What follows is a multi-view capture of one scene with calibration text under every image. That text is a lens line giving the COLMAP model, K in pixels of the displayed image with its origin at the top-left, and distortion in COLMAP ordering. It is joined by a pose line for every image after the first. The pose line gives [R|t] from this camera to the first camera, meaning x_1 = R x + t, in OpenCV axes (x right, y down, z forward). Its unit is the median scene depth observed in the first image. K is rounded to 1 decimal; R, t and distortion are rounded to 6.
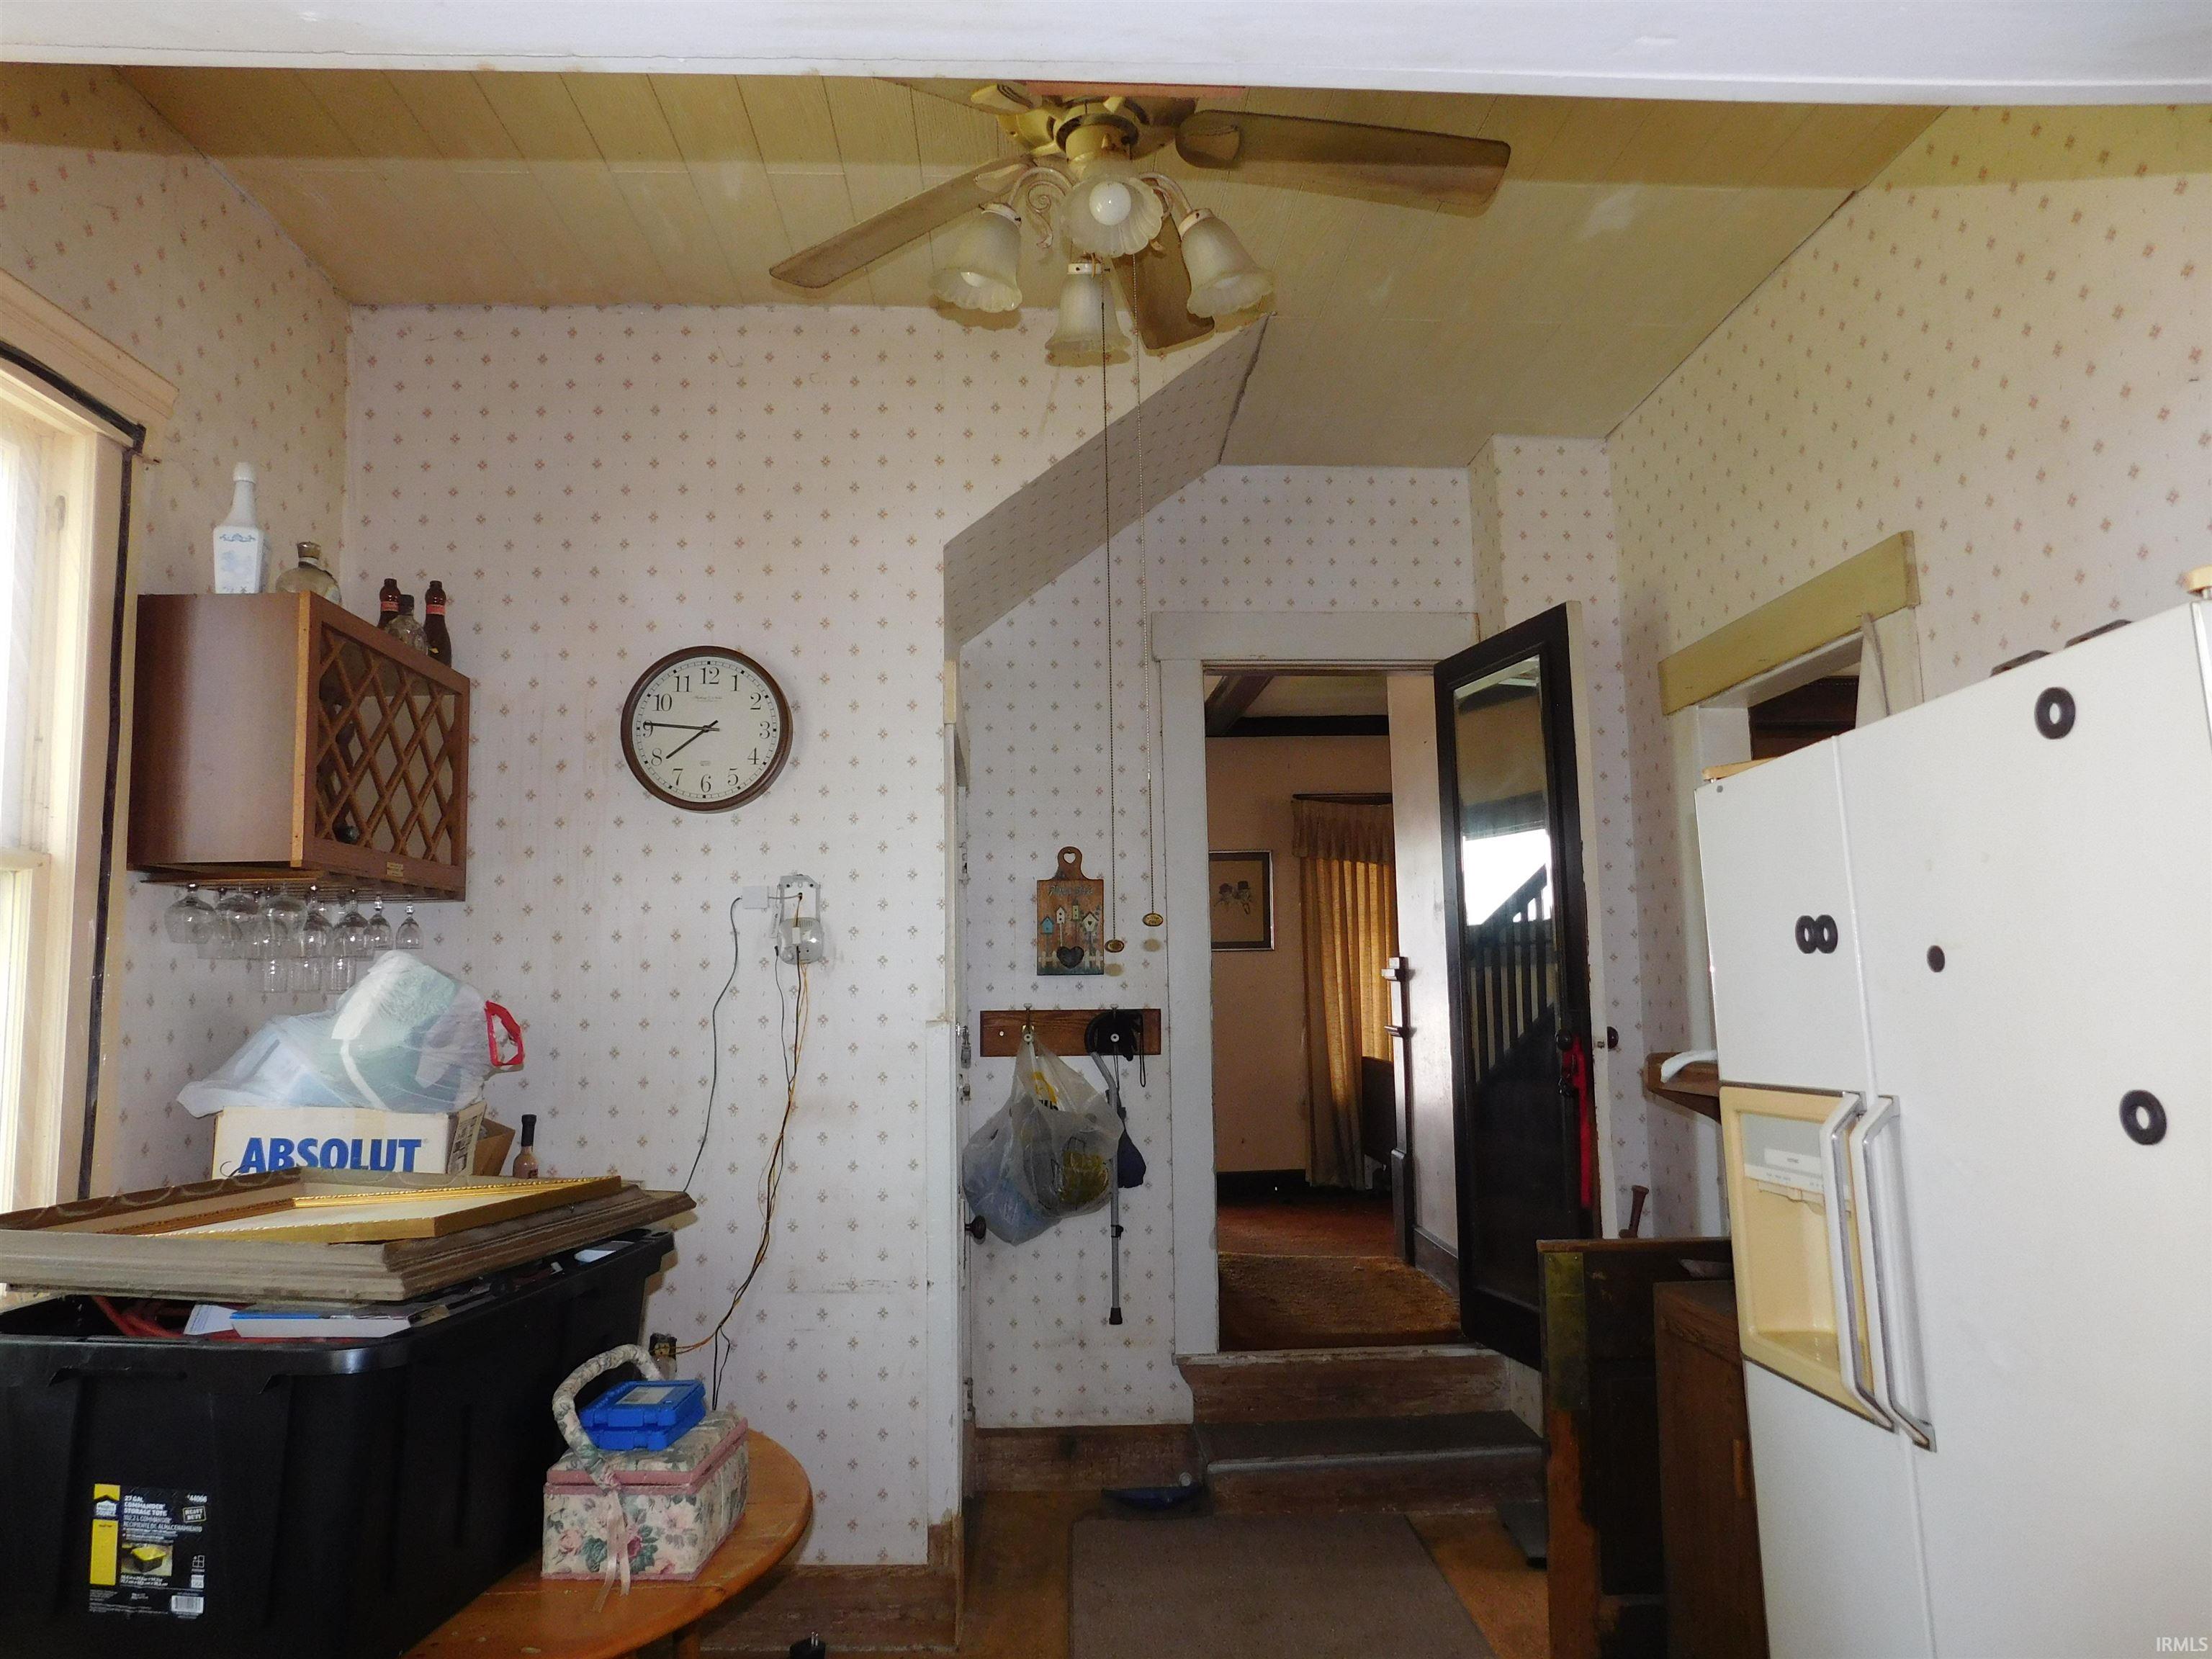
lens RADIAL K [[1487.5, 0, 1094.9], [0, 1487.5, 837.7], [0, 0, 1]] dist [-0.073743, 0.068383]
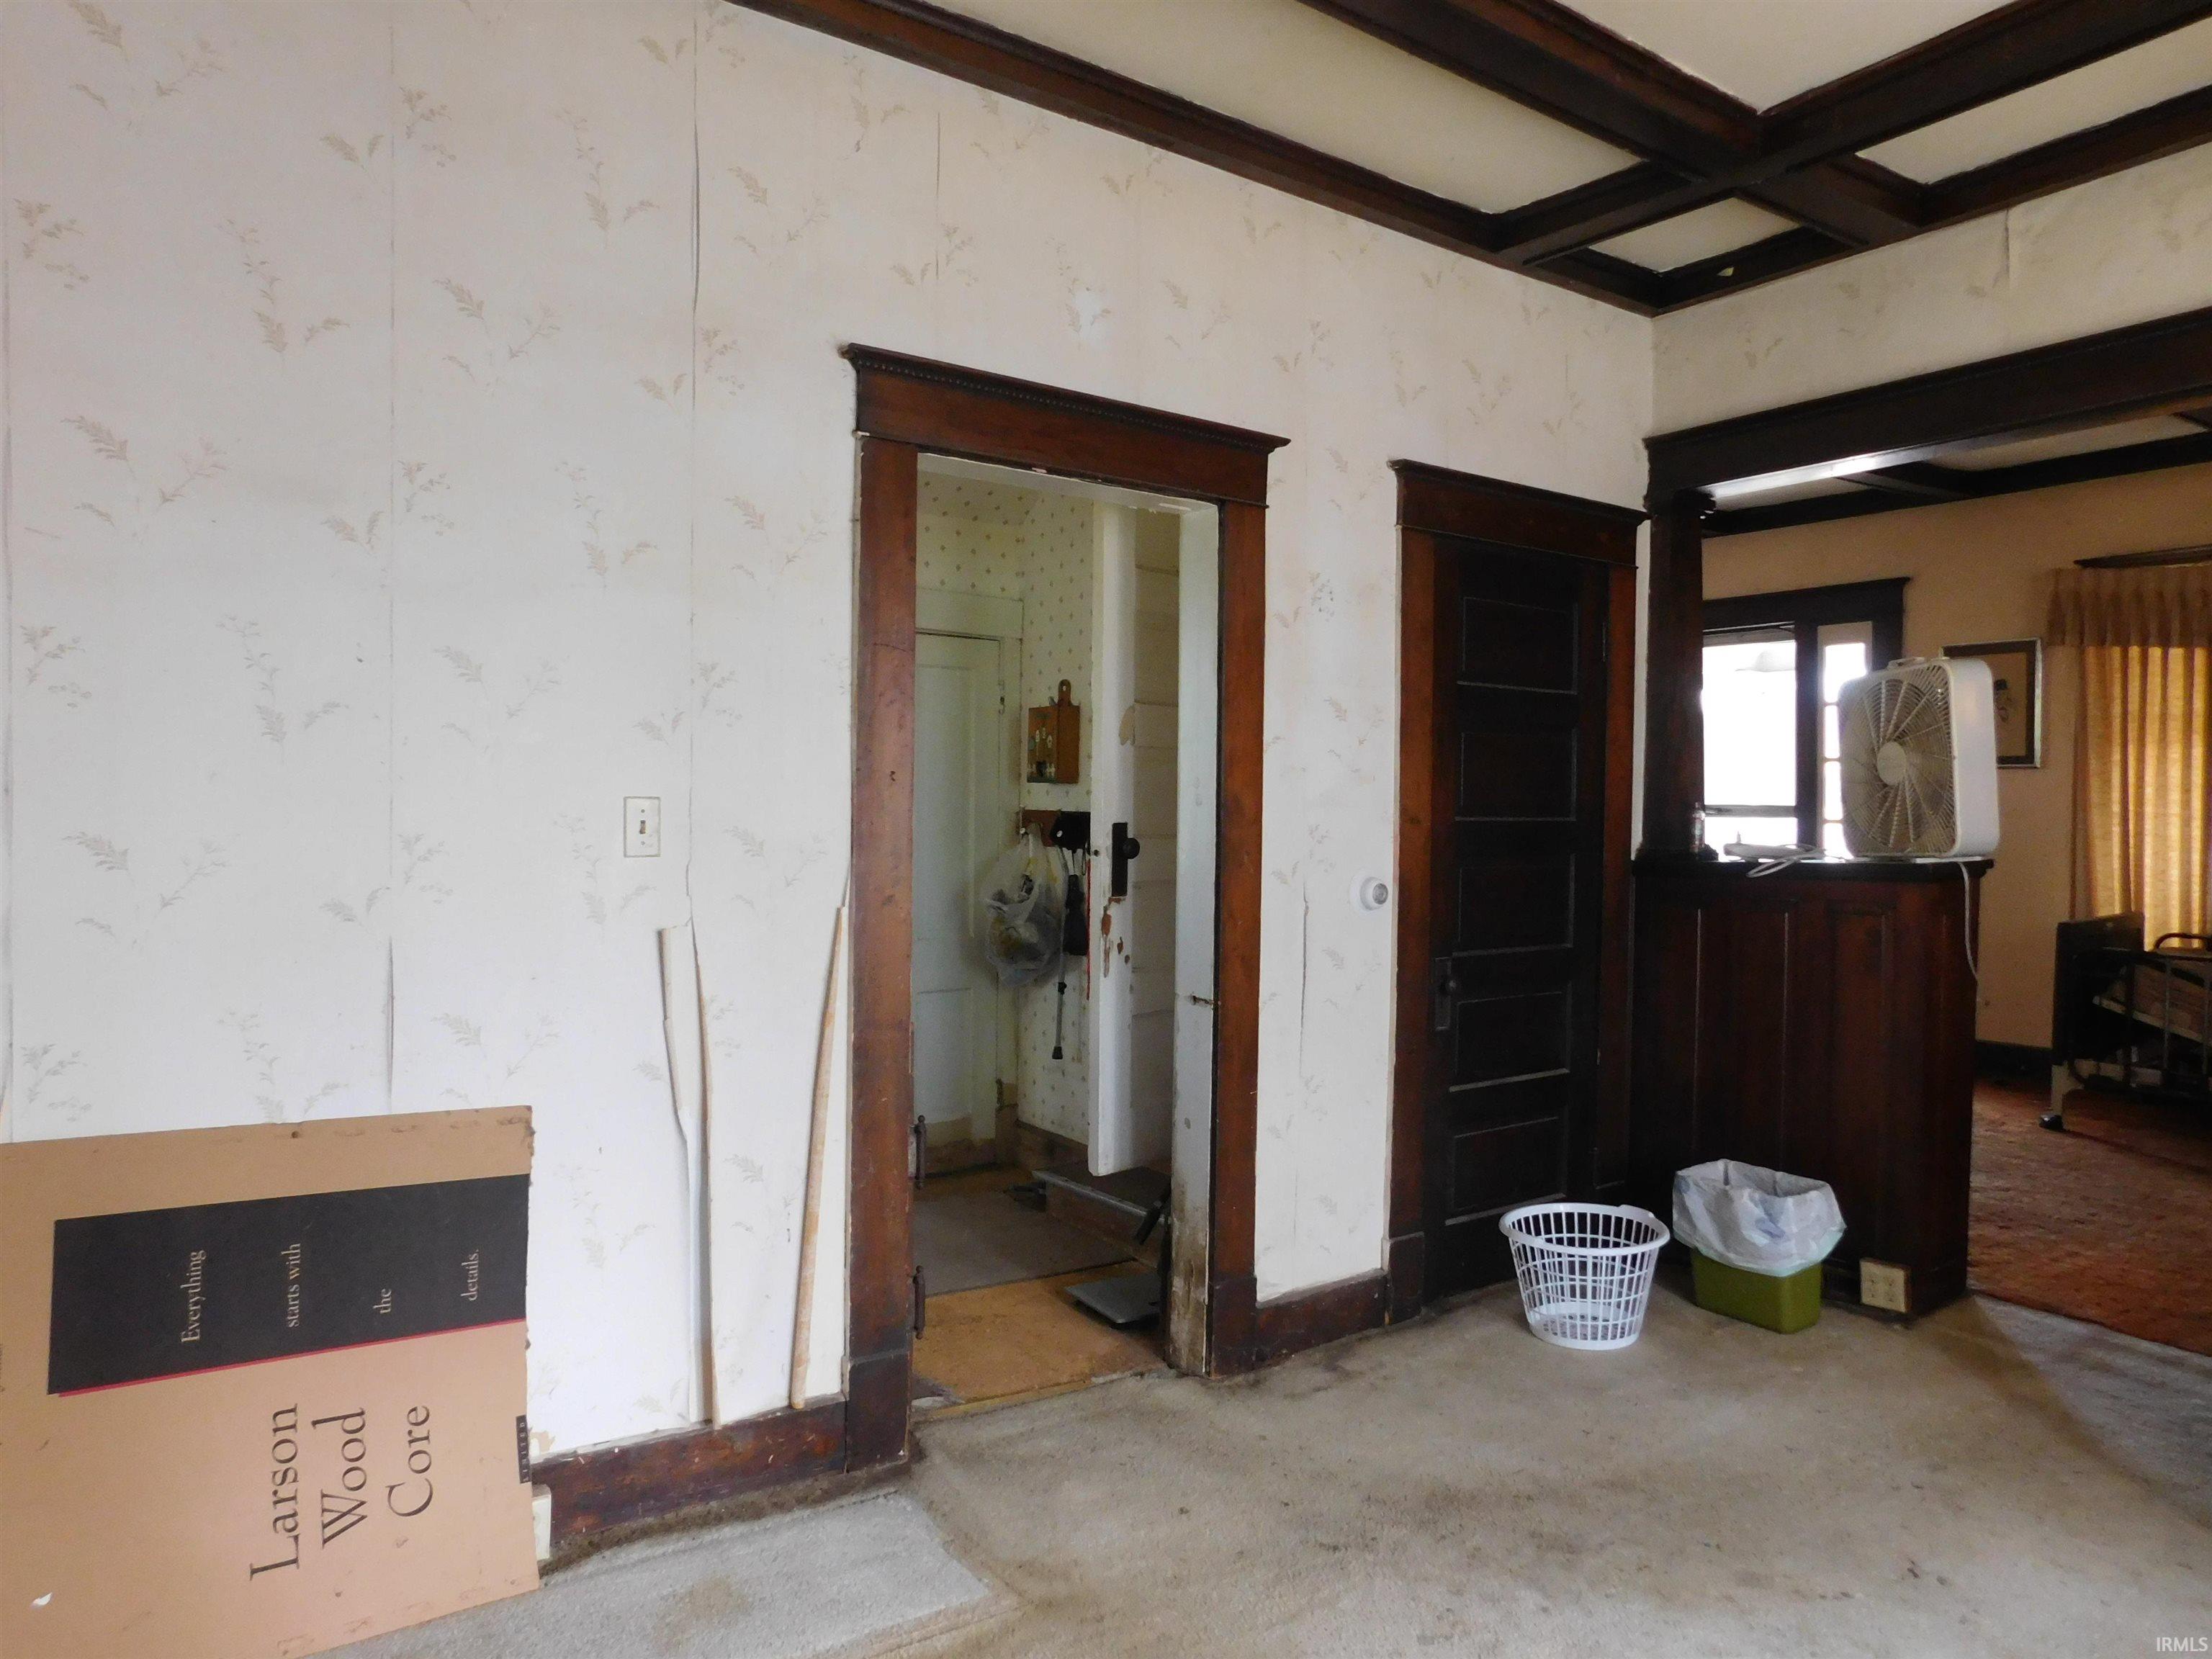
lens RADIAL K [[1487.5, 0, 1094.9], [0, 1487.5, 837.7], [0, 0, 1]] dist [-0.073743, 0.068383]
pose [[0.521553, 0.044150, -0.852076, 1.055005], [0.061926, 0.994068, 0.089412, 0.027646], [0.850968, -0.099399, 0.515725, 0.372234]]
